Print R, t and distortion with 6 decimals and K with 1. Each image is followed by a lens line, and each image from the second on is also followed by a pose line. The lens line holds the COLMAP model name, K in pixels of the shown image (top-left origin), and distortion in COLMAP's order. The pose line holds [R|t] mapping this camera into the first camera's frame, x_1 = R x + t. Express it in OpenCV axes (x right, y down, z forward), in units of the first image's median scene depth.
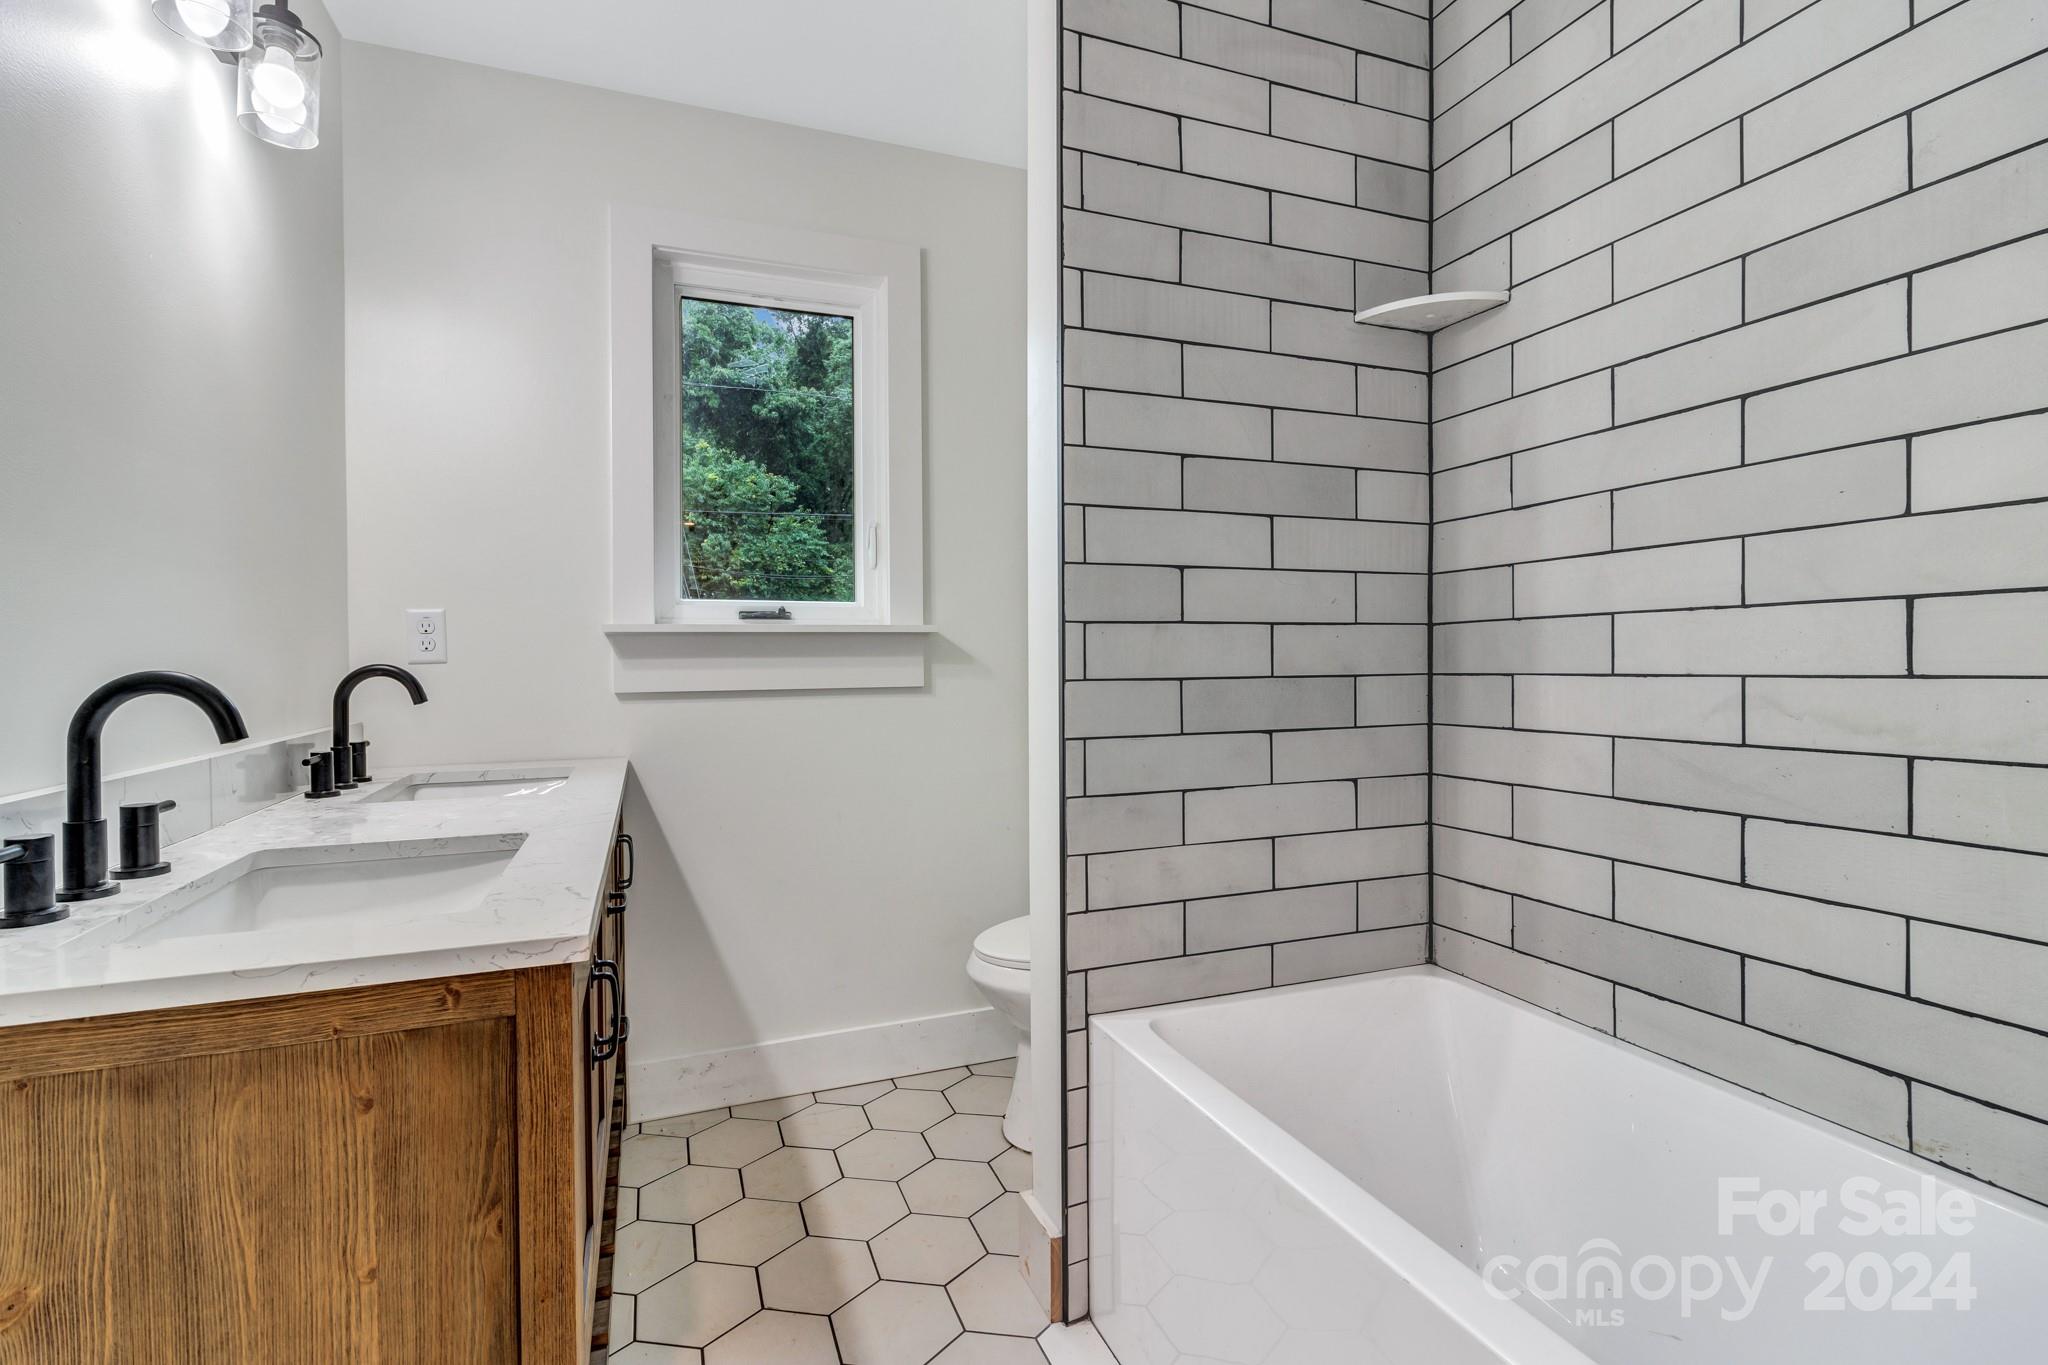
lens RADIAL K [[948.2, 0, 1016.7], [0, 948.2, 675.5], [0, 0, 1]] dist [0.005226, 0.000951]
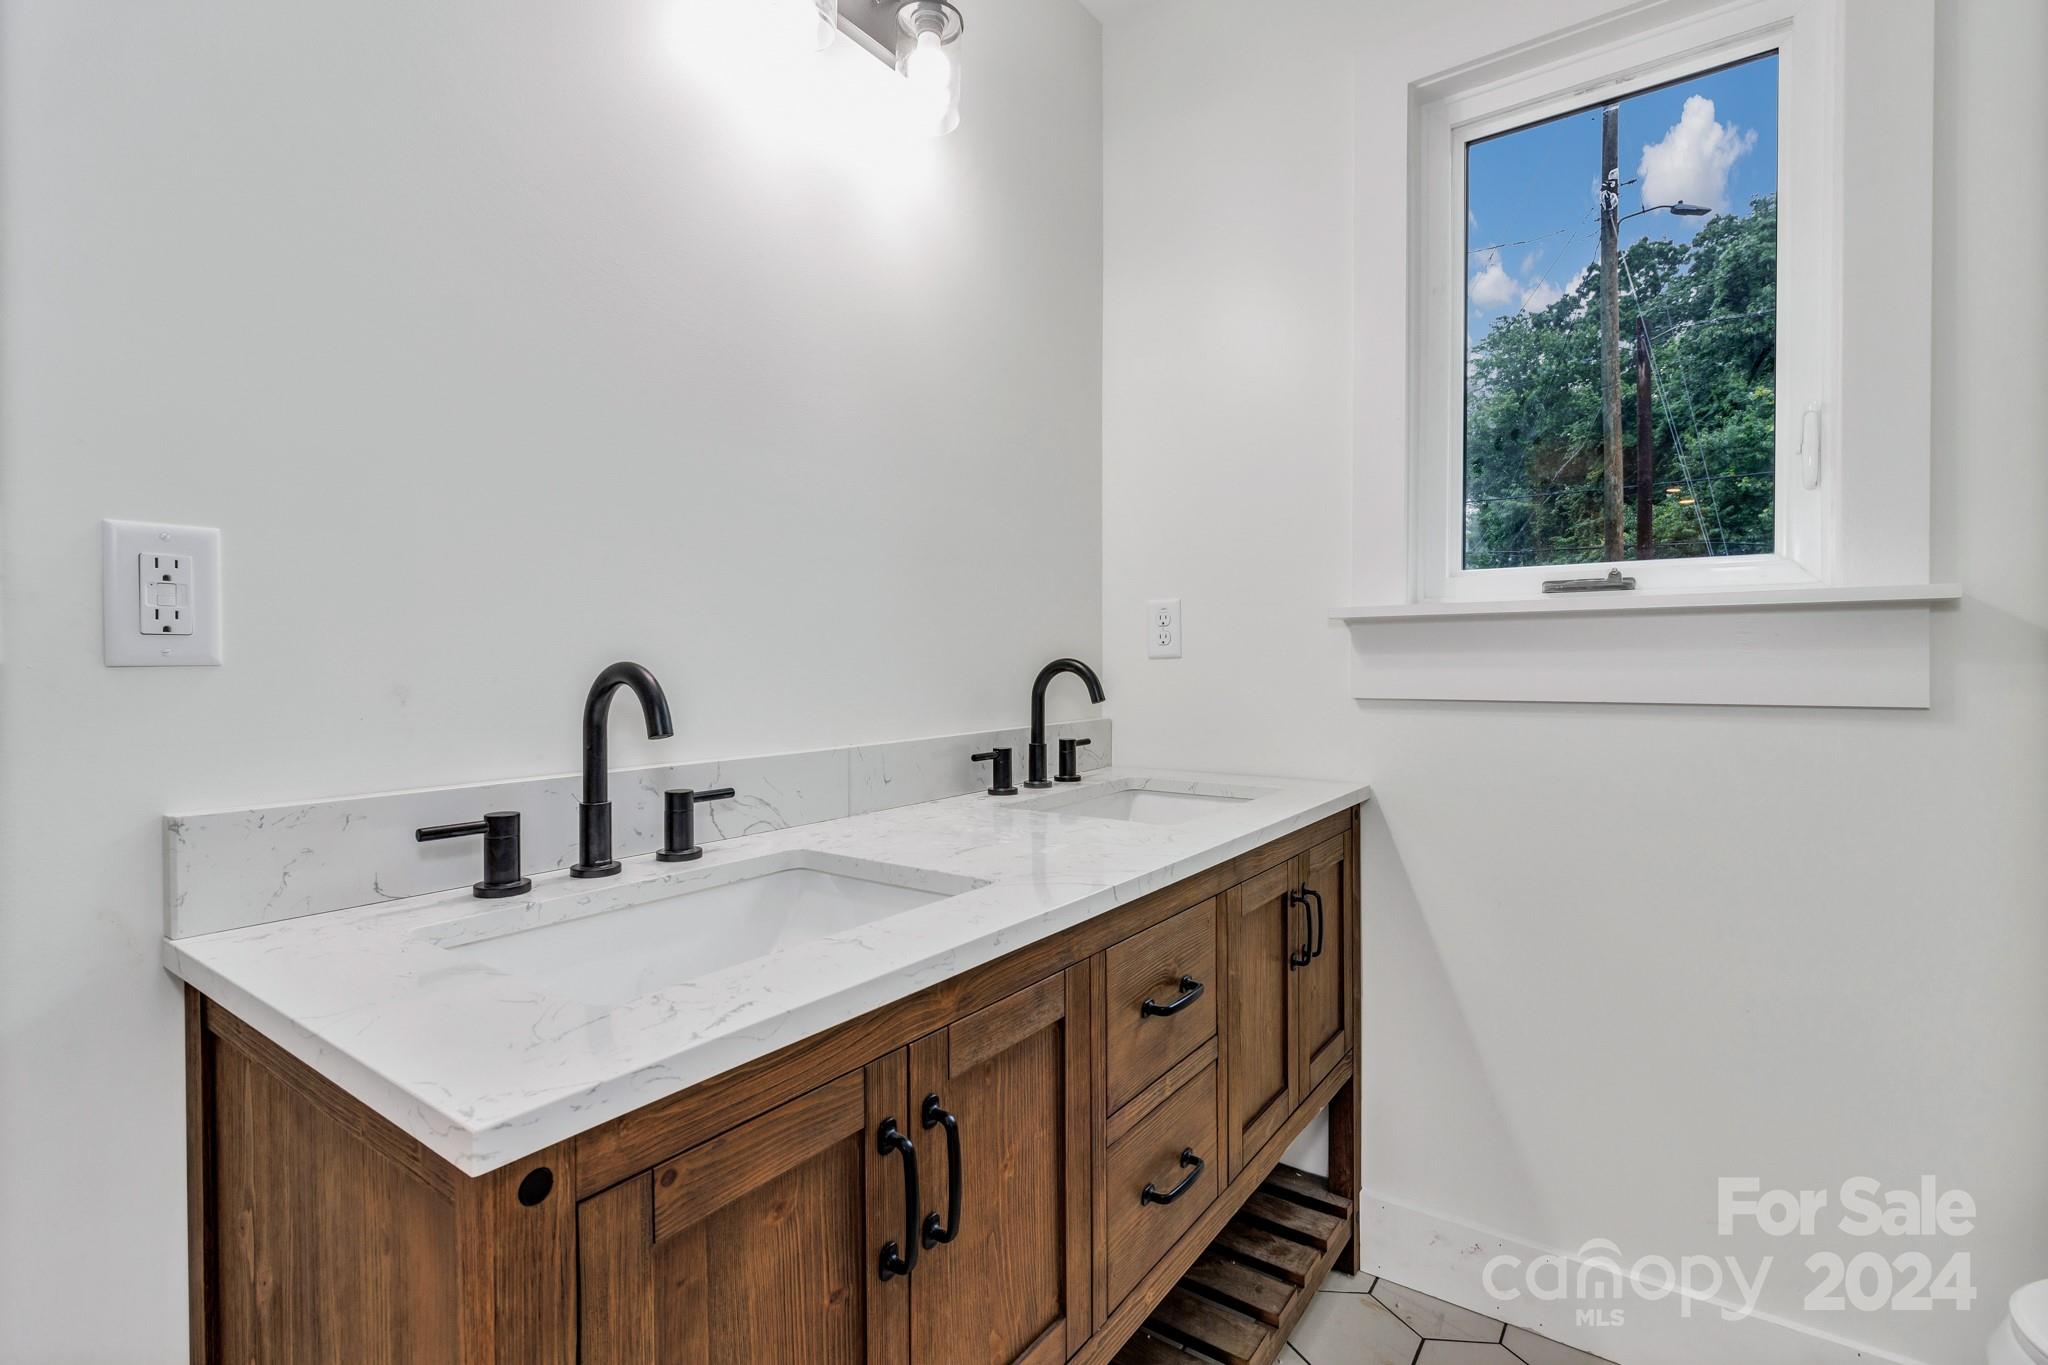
lens RADIAL K [[948.2, 0, 1031.7], [0, 948.2, 664.0], [0, 0, 1]] dist [0.005226, 0.000951]
pose [[0.548587, 0.006096, -0.836071, 0.070889], [-0.014533, 0.999892, -0.002246, -0.003138], [0.835967, 0.013383, 0.548617, 0.336542]]
